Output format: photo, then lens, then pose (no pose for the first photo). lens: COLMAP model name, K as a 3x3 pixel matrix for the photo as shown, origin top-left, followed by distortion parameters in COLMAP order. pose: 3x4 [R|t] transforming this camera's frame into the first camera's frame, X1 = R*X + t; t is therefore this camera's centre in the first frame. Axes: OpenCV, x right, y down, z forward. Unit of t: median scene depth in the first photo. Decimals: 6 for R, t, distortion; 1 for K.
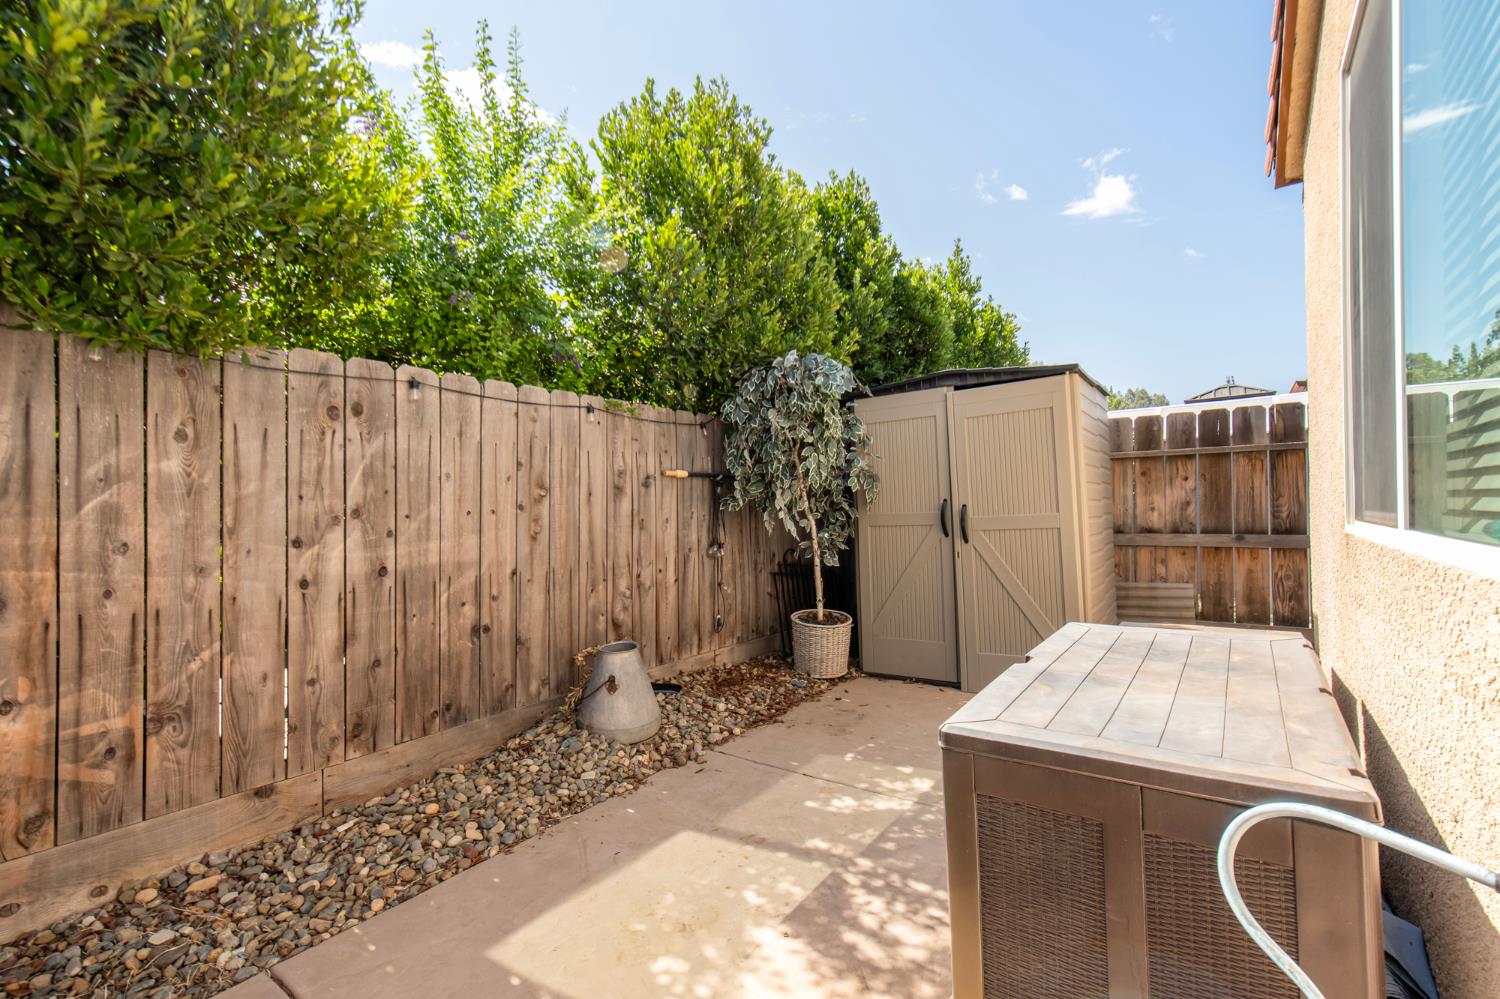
lens RADIAL K [[623.9, 0, 744.1], [0, 623.9, 502.7], [0, 0, 1]] dist [-0.001340, -0.003366]
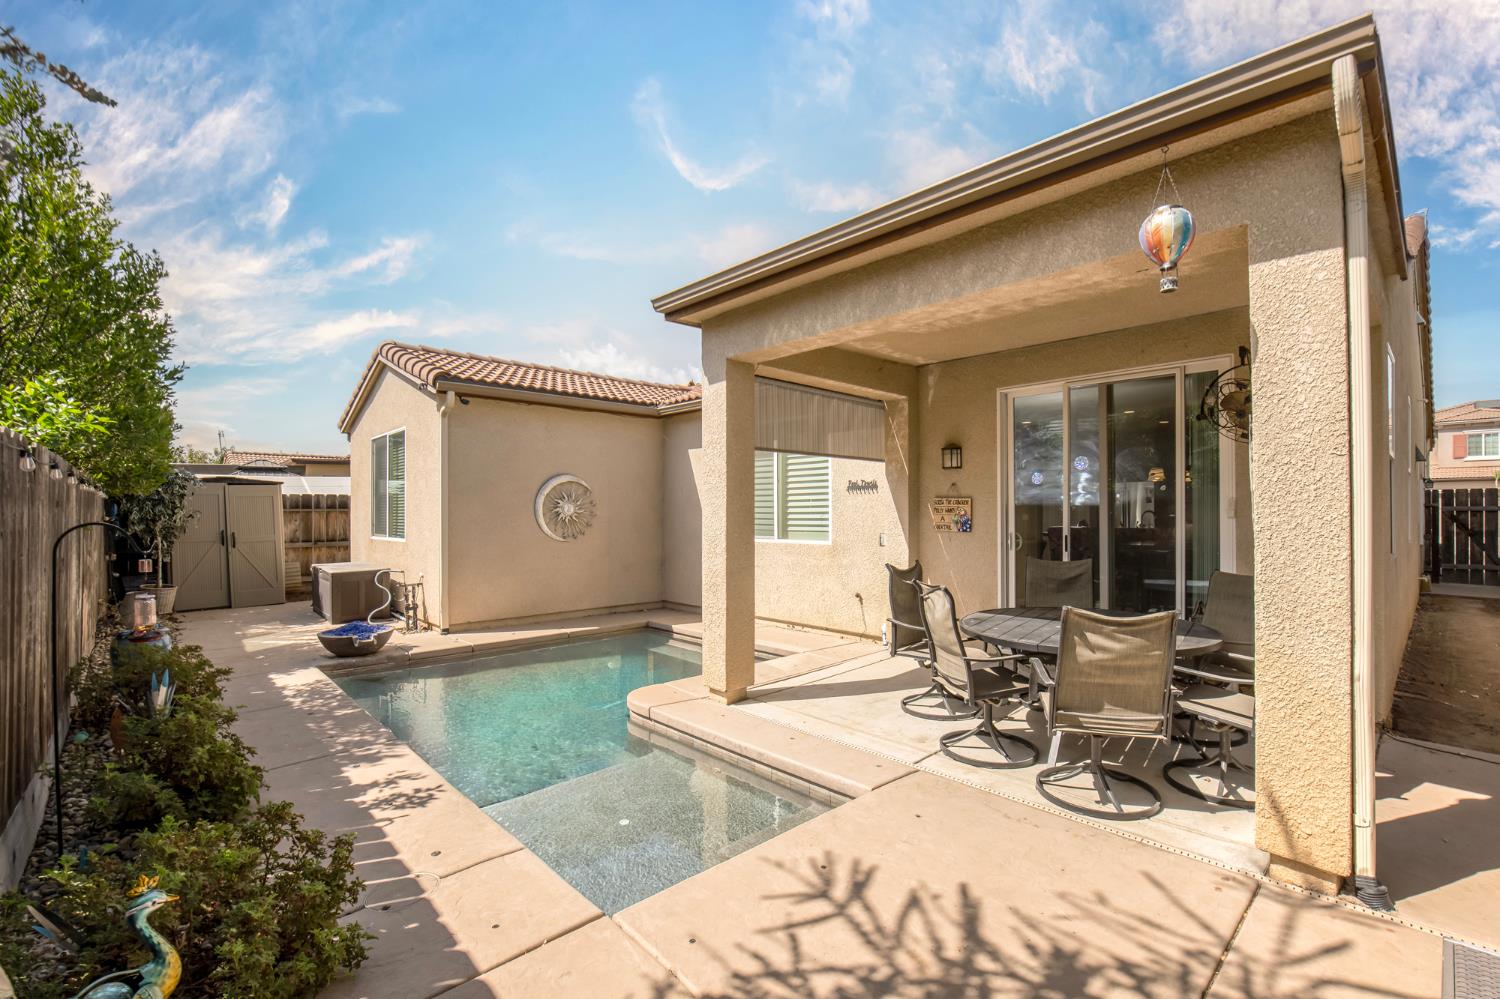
lens RADIAL K [[661.6, 0, 742.3], [0, 661.6, 501.2], [0, 0, 1]] dist [-0.005073, -0.000870]
pose [[0.158126, 0.033793, 0.986841, -1.735526], [-0.003969, 0.999428, -0.033588, -0.036728], [-0.987411, 0.001394, 0.158169, -1.269836]]
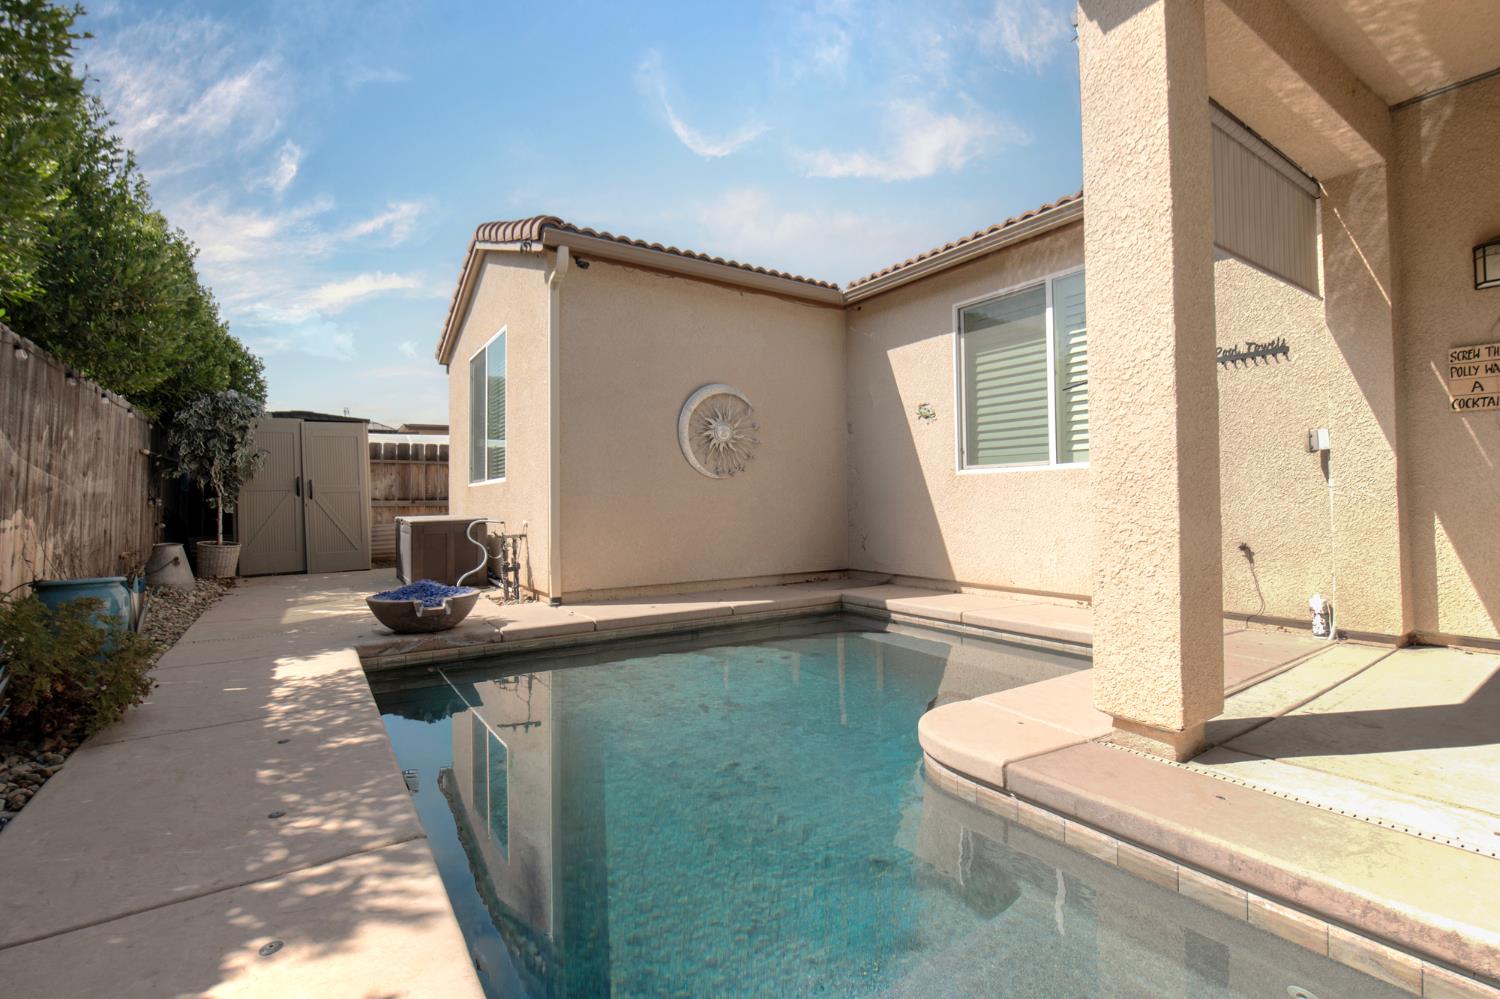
lens RADIAL K [[670.6, 0, 745.6], [0, 670.6, 474.1], [0, 0, 1]] dist [-0.001784, -0.000900]
pose [[0.311639, 0.058727, 0.948384, -1.134556], [0.000262, 0.998083, -0.061891, 0.107050], [-0.950201, 0.019536, 0.311026, -0.896051]]
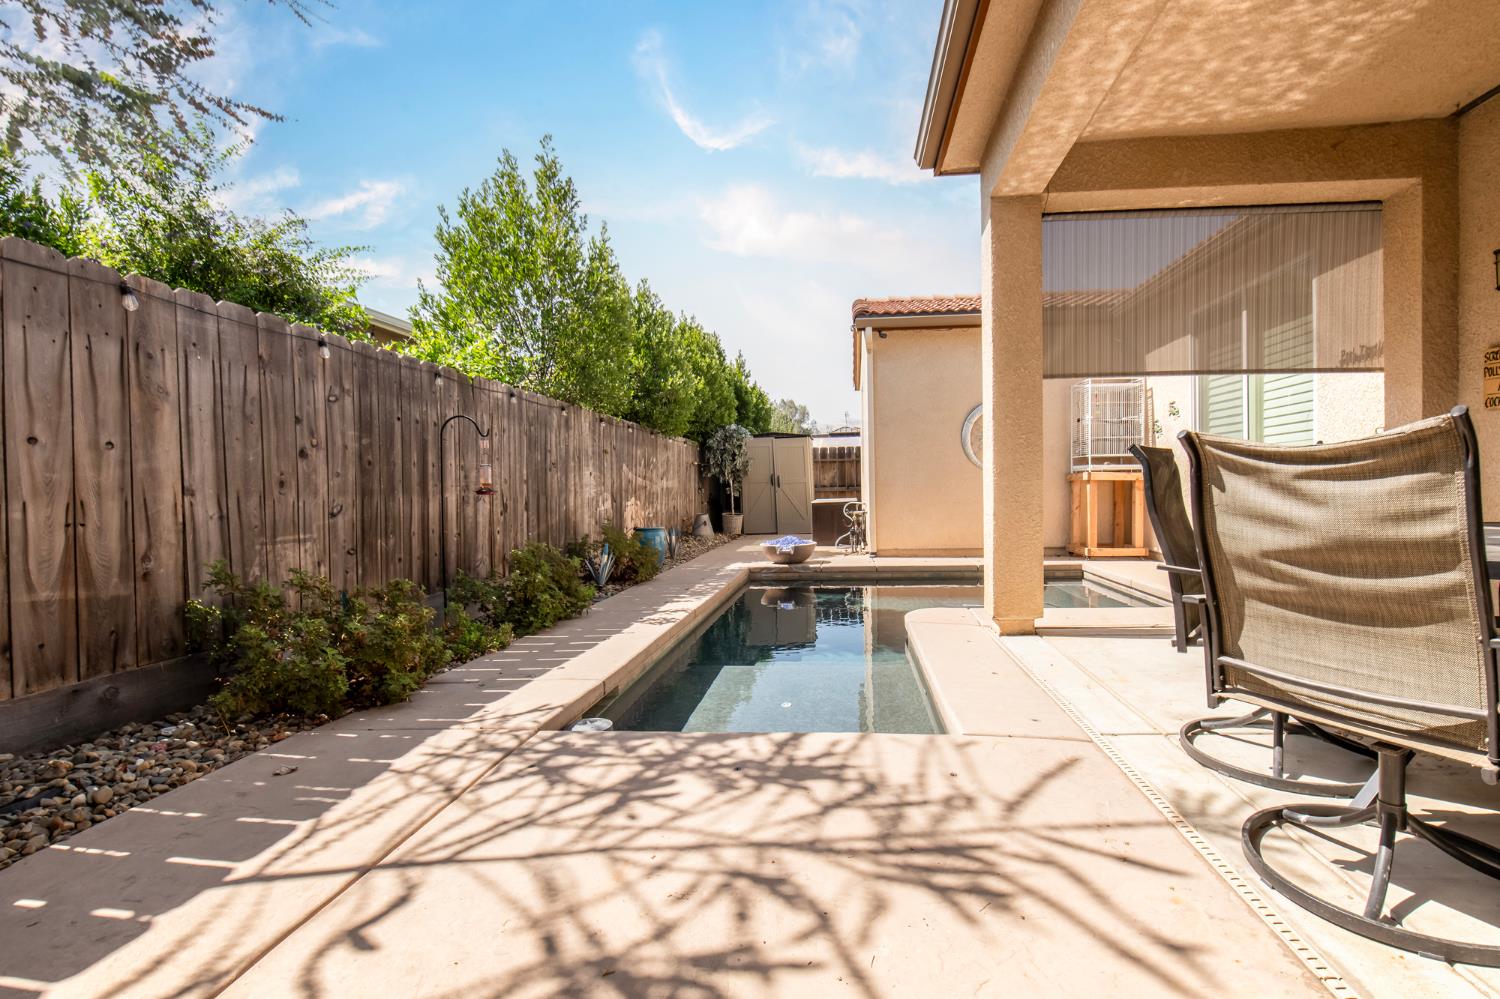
lens RADIAL K [[670.6, 0, 793.7], [0, 670.6, 494.3], [0, 0, 1]] dist [-0.001784, -0.000900]
pose [[0.834785, 0.002045, 0.550573, -1.317766], [-0.002262, 0.999997, -0.000284, 0.090647], [-0.550572, -0.001008, 0.834787, -1.702469]]
